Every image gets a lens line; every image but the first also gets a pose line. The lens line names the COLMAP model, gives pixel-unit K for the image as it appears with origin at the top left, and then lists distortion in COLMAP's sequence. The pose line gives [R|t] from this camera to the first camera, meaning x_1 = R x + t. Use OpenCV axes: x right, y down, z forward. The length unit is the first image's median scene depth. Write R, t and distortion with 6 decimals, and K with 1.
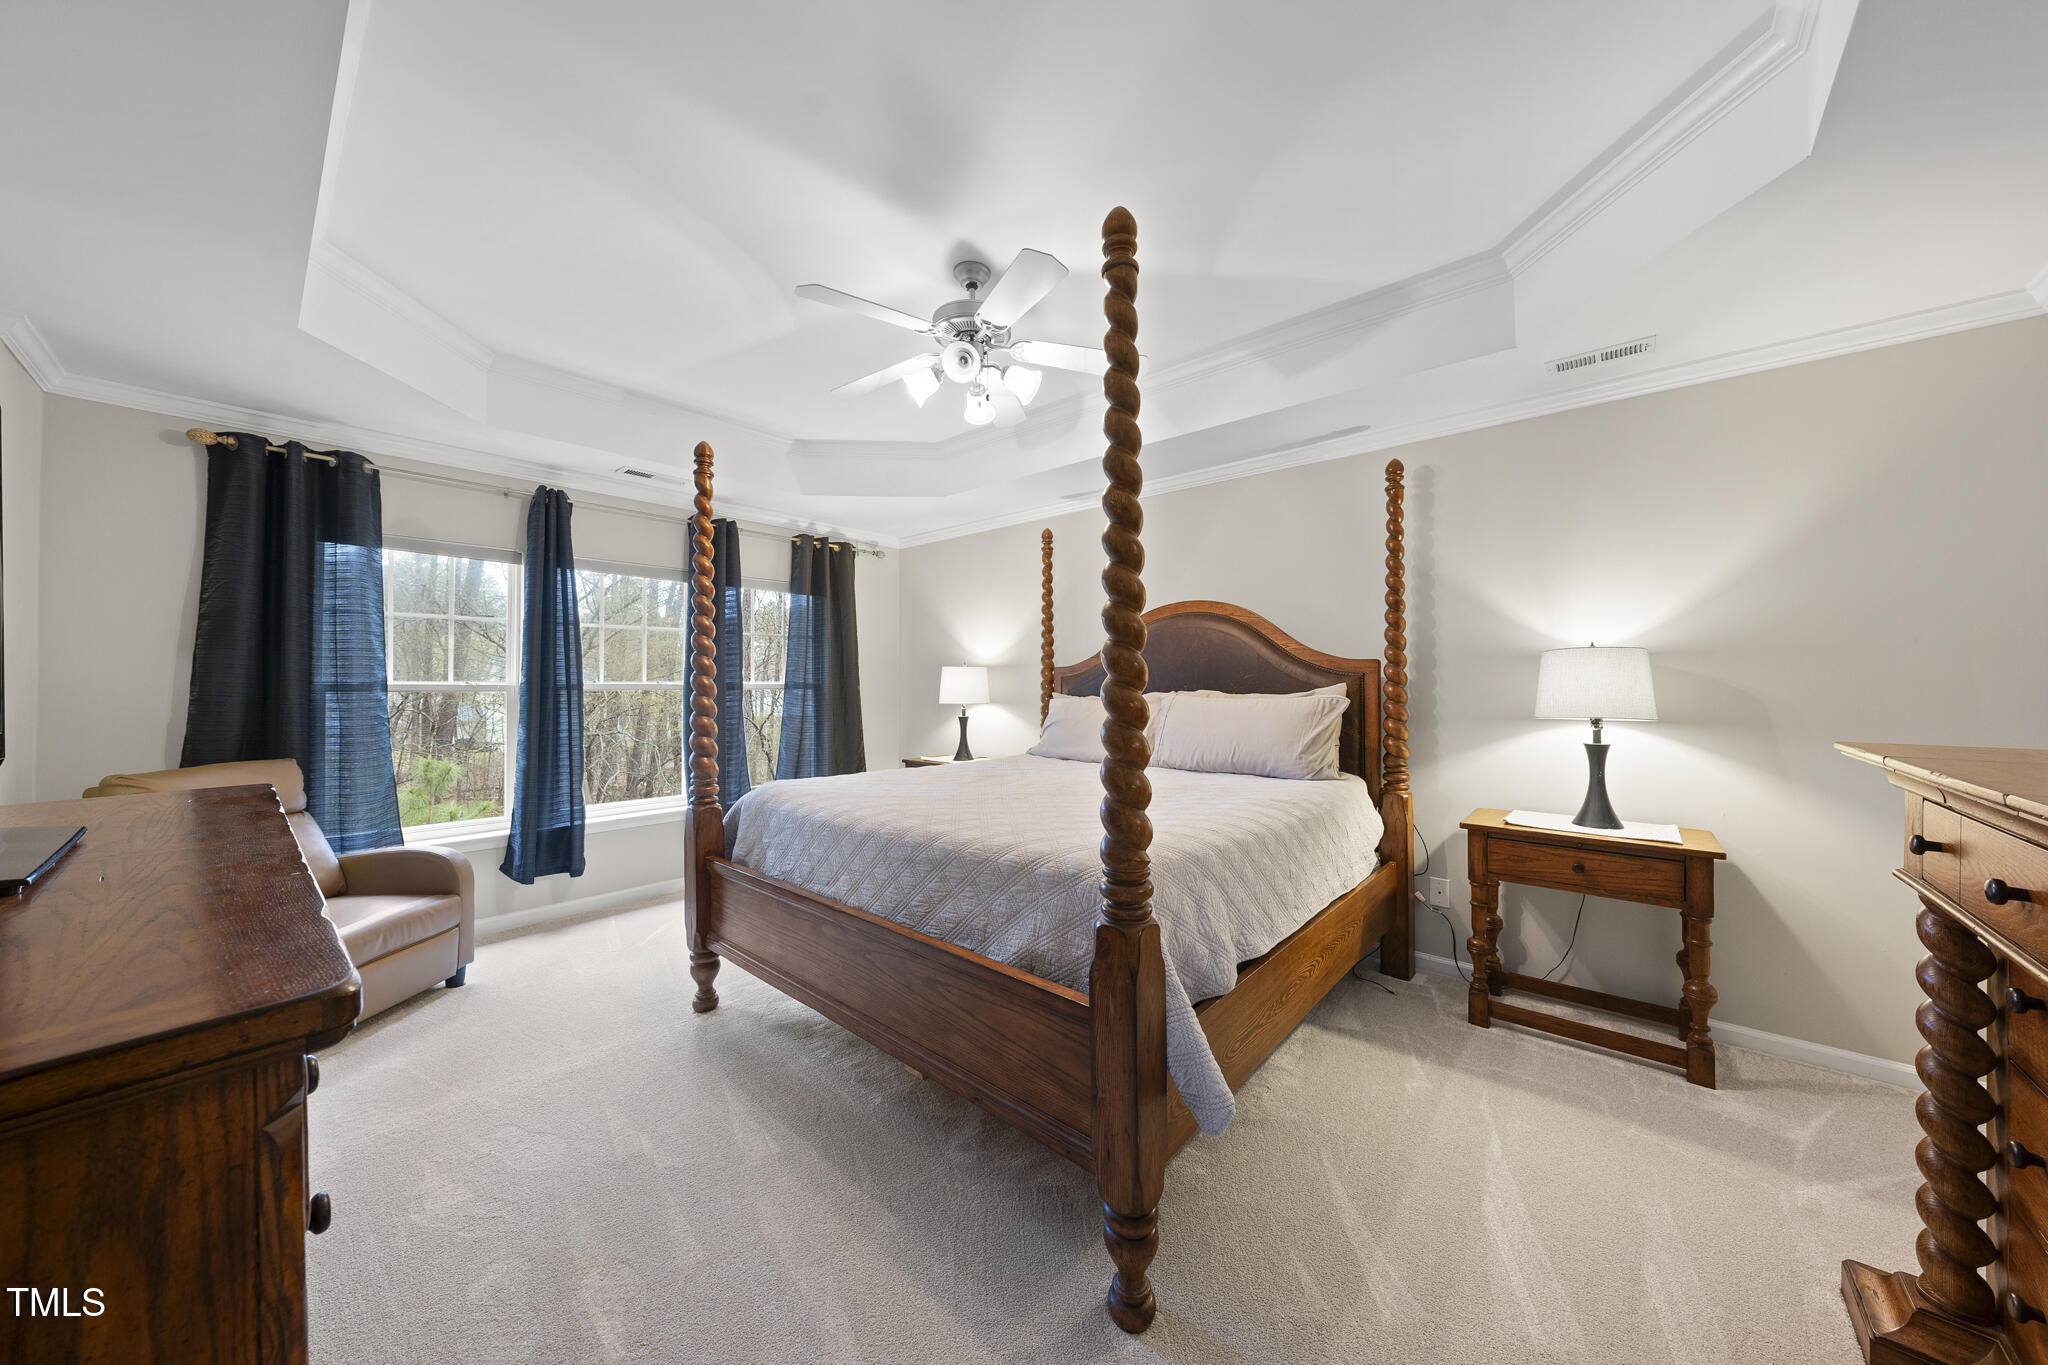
lens RADIAL K [[687.5, 0, 1034.0], [0, 687.5, 681.7], [0, 0, 1]] dist [-0.000768, 0.000043]
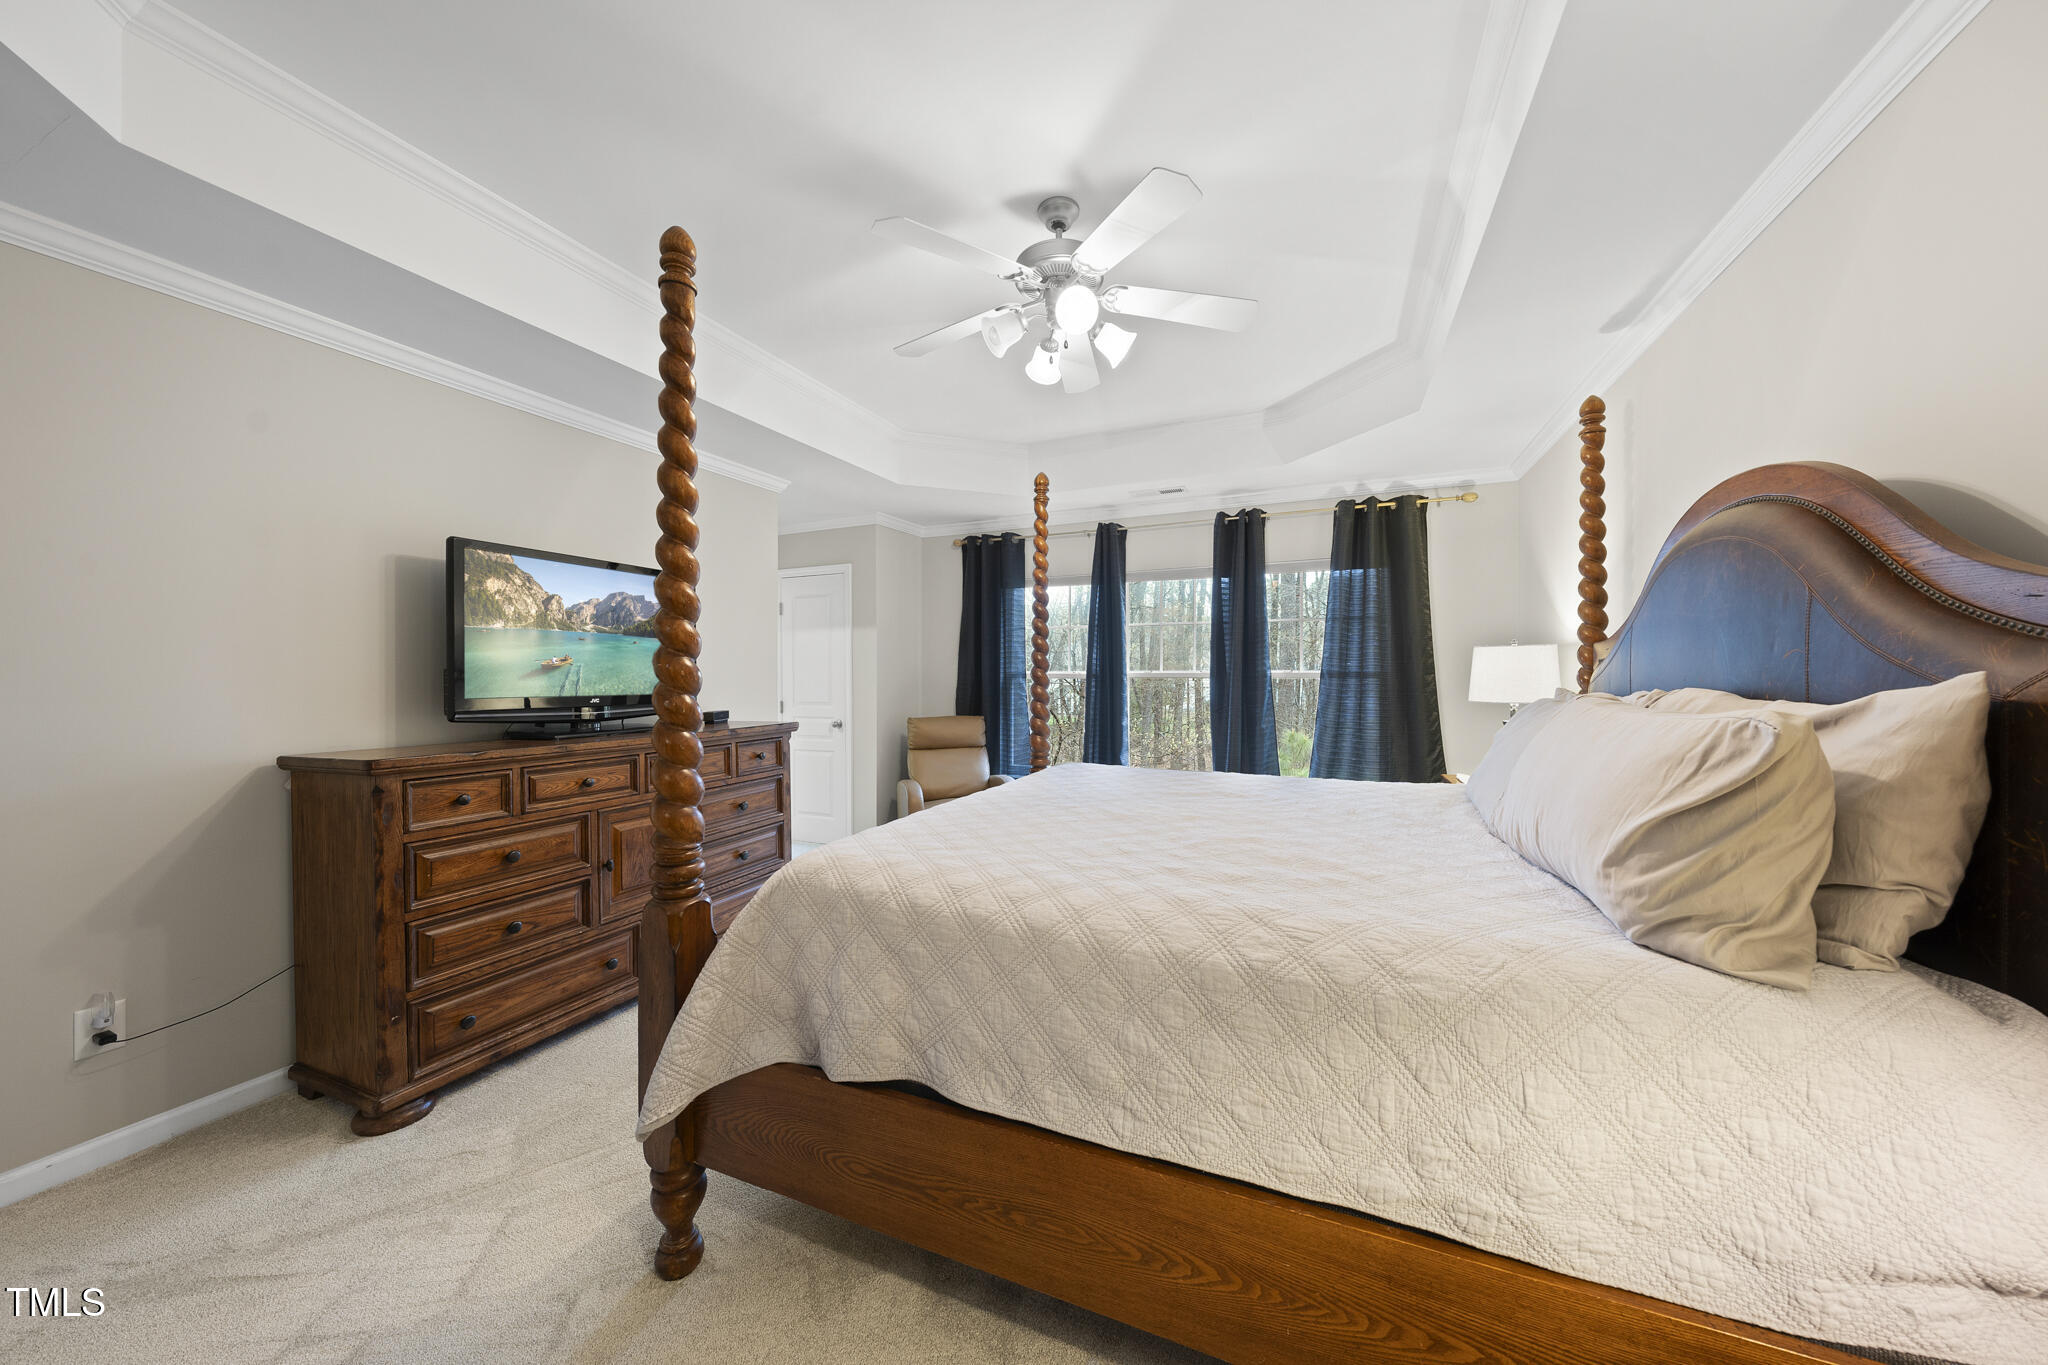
lens RADIAL K [[687.5, 0, 1034.0], [0, 687.5, 681.7], [0, 0, 1]] dist [-0.000768, 0.000043]
pose [[0.311276, 0.007946, -0.950286, 0.438129], [0.010170, 0.999880, 0.011691, 0.002707], [0.950265, -0.013303, 0.311158, 0.407505]]
